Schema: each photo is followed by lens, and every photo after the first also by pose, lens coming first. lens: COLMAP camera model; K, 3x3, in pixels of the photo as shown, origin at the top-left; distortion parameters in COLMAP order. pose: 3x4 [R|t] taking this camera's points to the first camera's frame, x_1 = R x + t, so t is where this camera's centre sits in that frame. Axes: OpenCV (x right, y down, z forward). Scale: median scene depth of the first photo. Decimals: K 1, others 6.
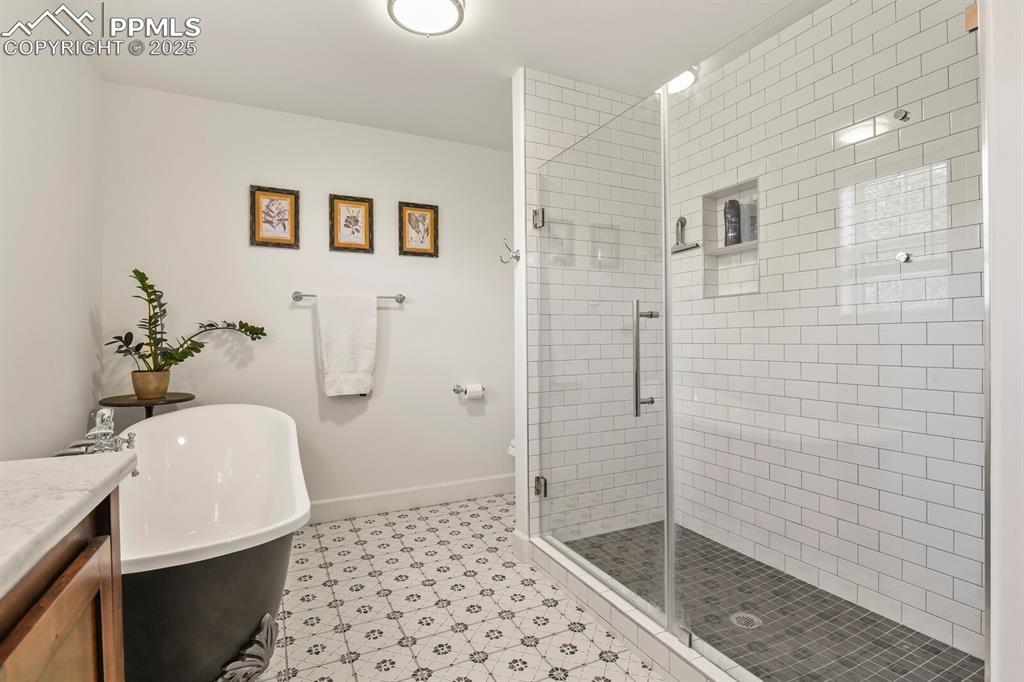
lens RADIAL K [[506.7, 0, 517.5], [0, 506.7, 341.3], [0, 0, 1]] dist [-0.002135, -0.000267]
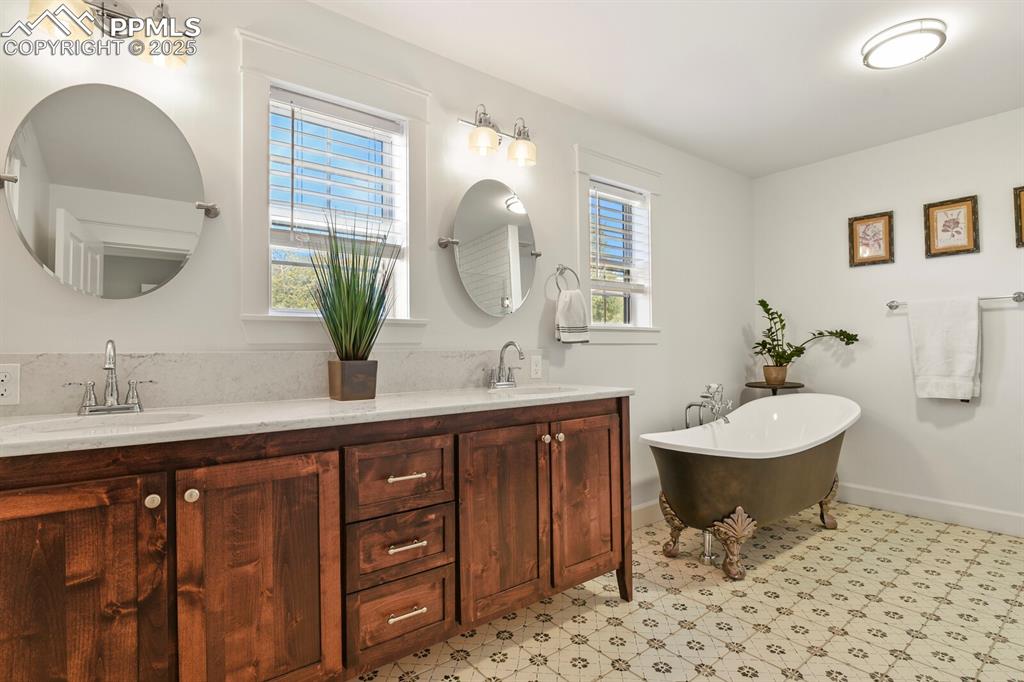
lens RADIAL K [[506.7, 0, 517.5], [0, 506.7, 341.3], [0, 0, 1]] dist [-0.002135, -0.000267]
pose [[0.215519, -0.010150, -0.976447, 0.491001], [0.004258, 0.999946, -0.009455, -0.002631], [0.976490, -0.002120, 0.215551, -0.047851]]
